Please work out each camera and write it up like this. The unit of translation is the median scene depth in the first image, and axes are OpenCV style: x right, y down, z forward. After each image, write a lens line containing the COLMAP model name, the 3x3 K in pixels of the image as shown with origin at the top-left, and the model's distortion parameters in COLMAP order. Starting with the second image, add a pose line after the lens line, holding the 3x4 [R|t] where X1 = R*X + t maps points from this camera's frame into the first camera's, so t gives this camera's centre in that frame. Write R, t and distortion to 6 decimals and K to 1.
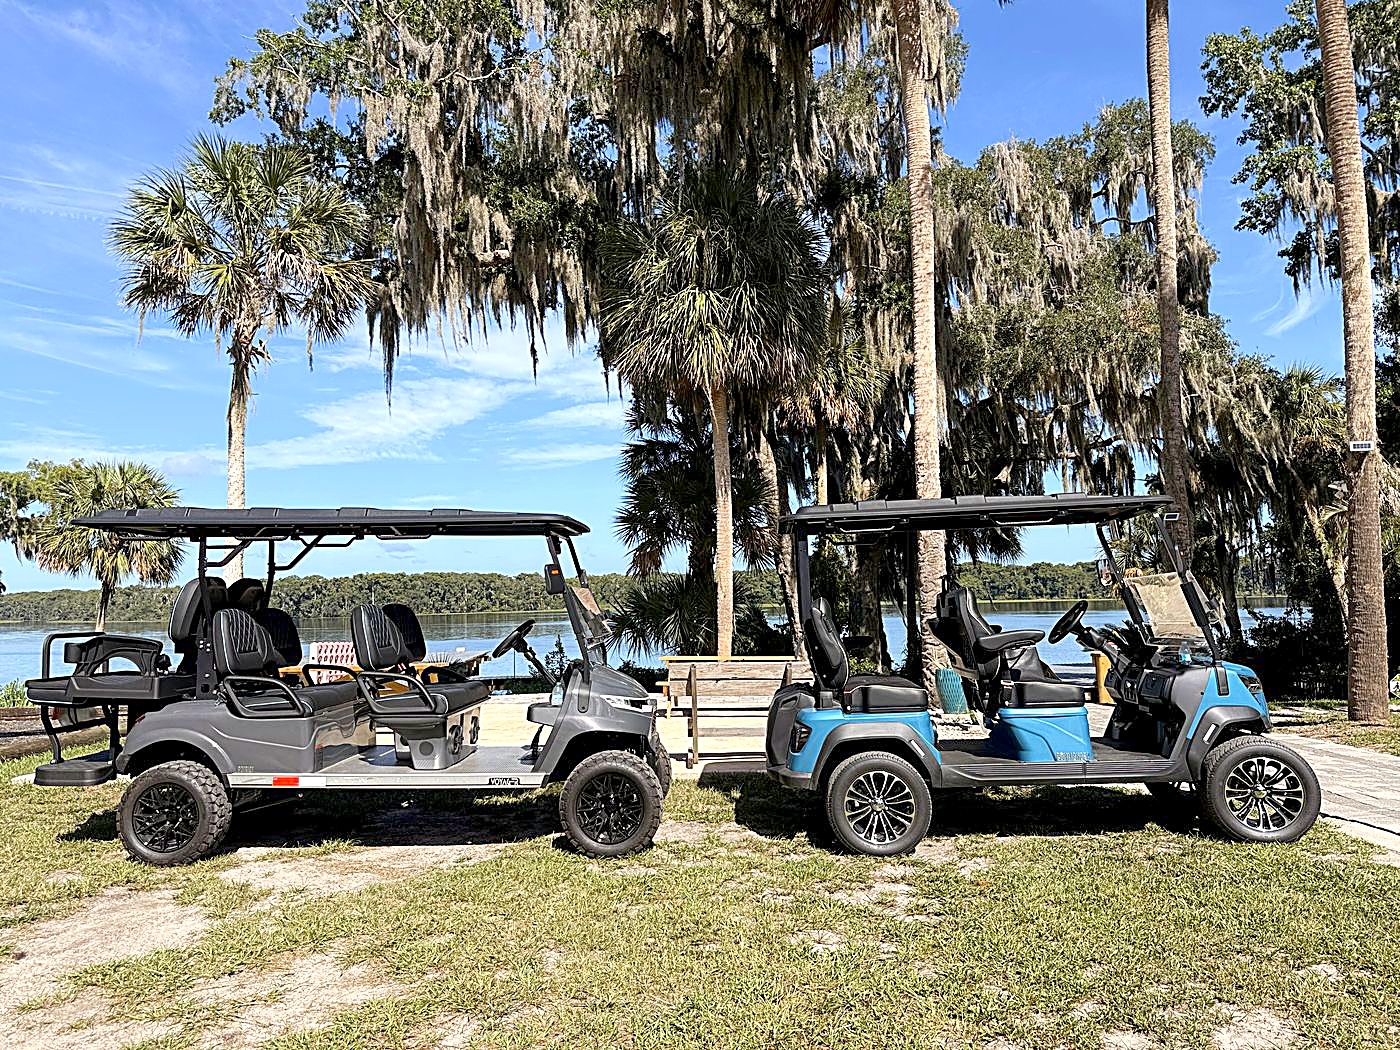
lens RADIAL K [[1001.6, 0, 703.3], [0, 1001.6, 492.4], [0, 0, 1]] dist [0.099468, -0.090498]
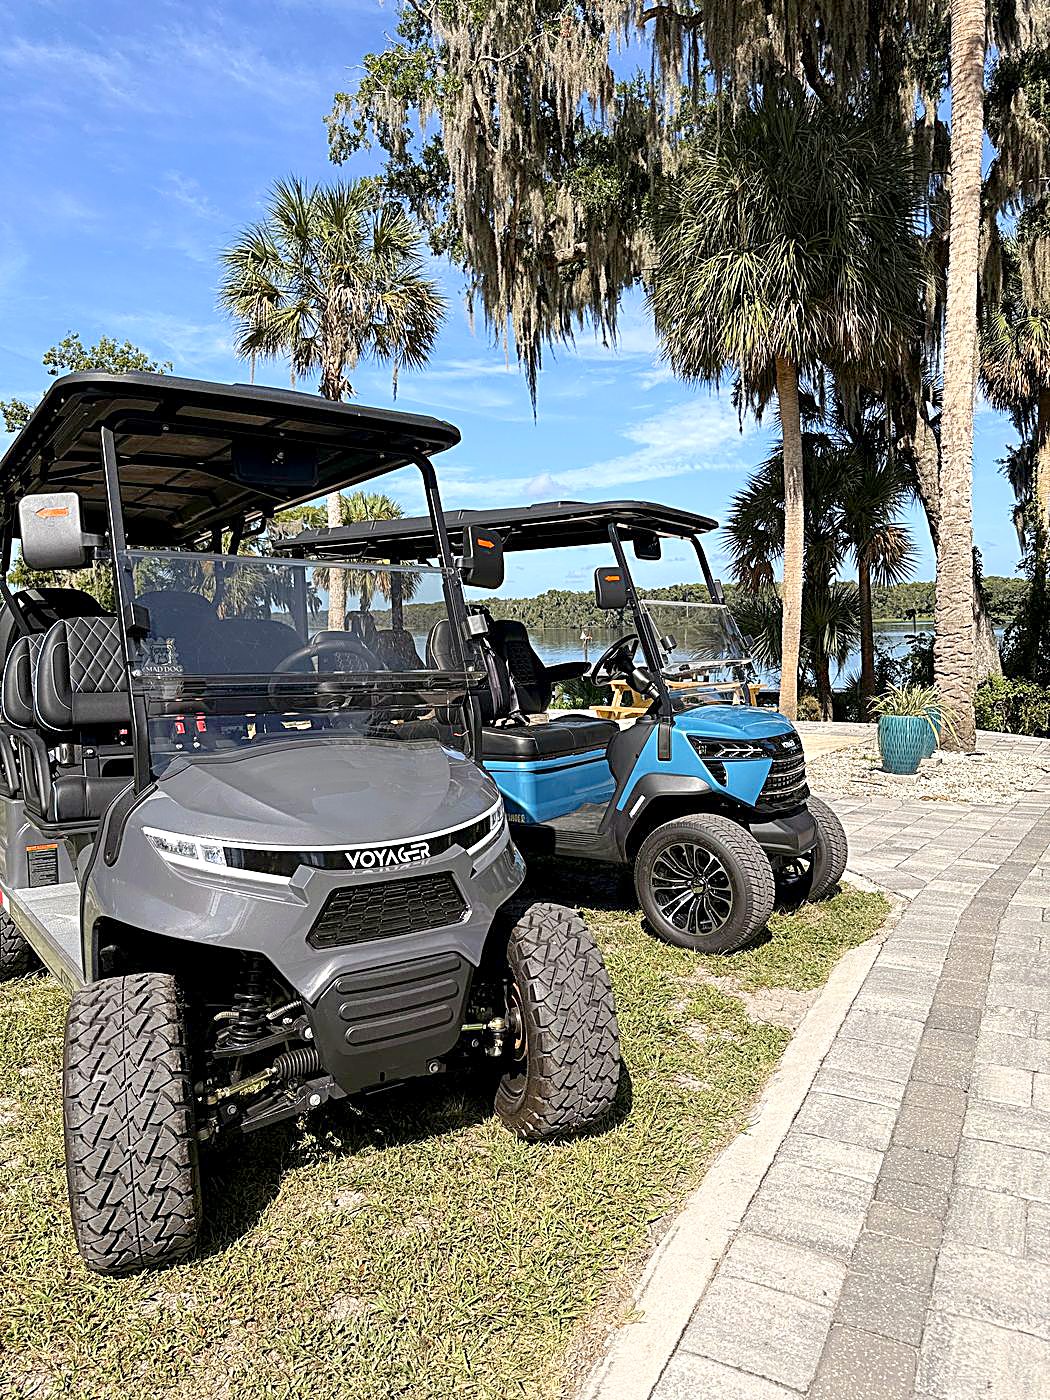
lens RADIAL K [[996.5, 0, 525.0], [0, 996.5, 700.0], [0, 0, 1]] dist [0.069362, -0.109303]
pose [[0.879196, 0.041814, -0.474623, 0.195845], [0.051565, 0.981940, 0.182028, 0.003803], [0.473663, -0.184512, 0.861161, 0.082377]]
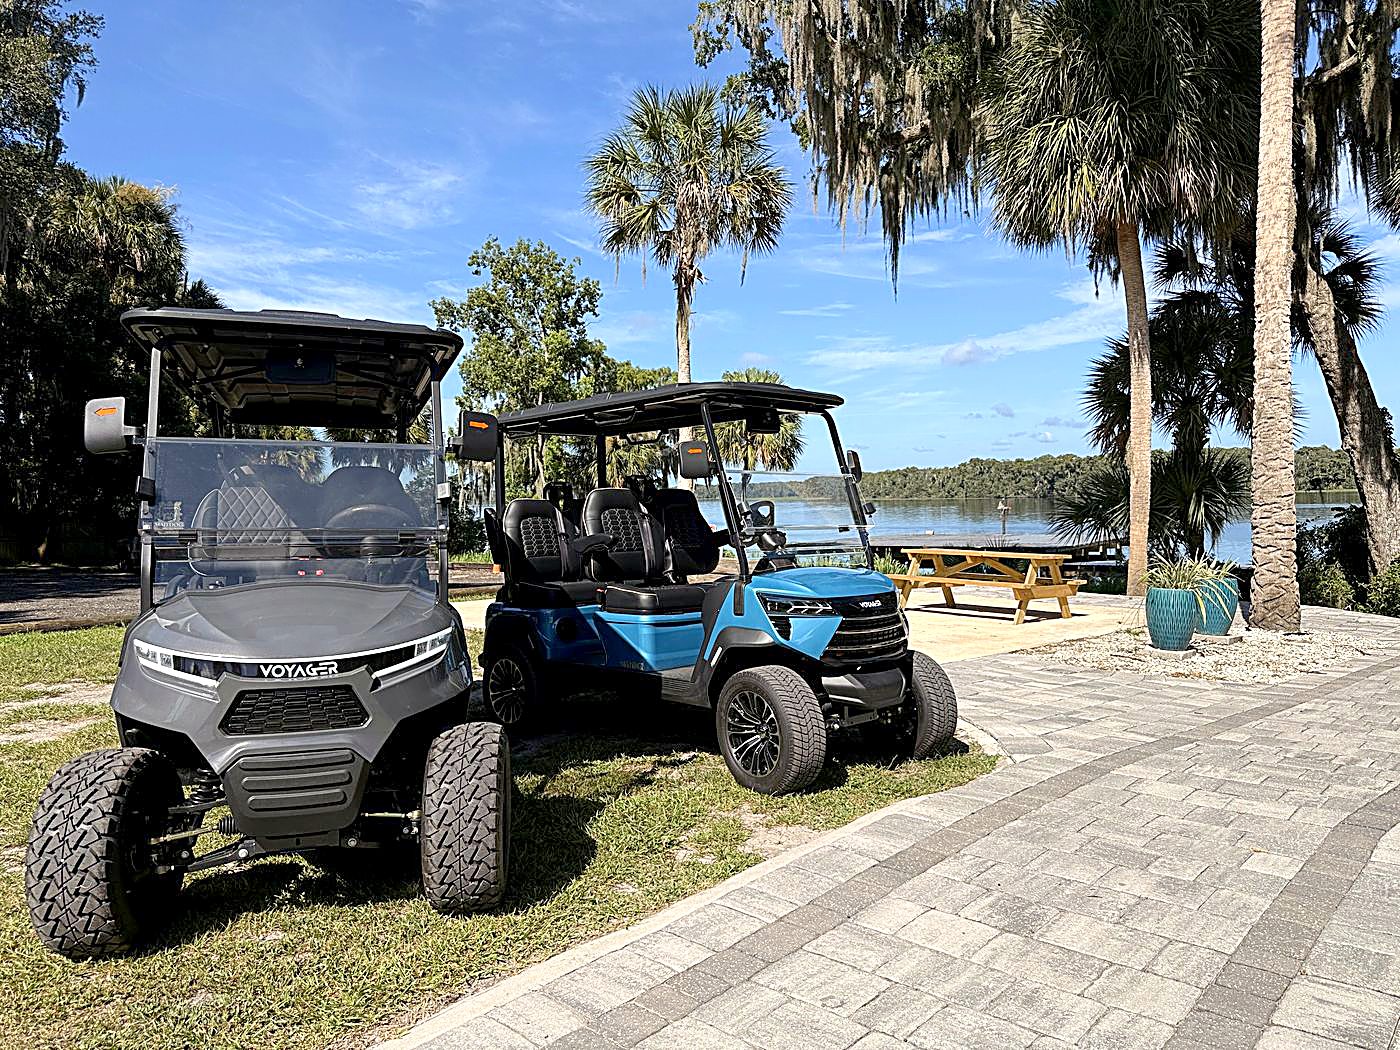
lens RADIAL K [[991.4, 0, 702.5], [0, 991.4, 530.2], [0, 0, 1]] dist [0.062703, -0.088596]
pose [[0.739056, 0.028697, -0.673032, 0.262918], [0.077287, 0.988883, 0.127033, 0.006372], [0.669196, -0.145901, 0.728622, 0.102625]]
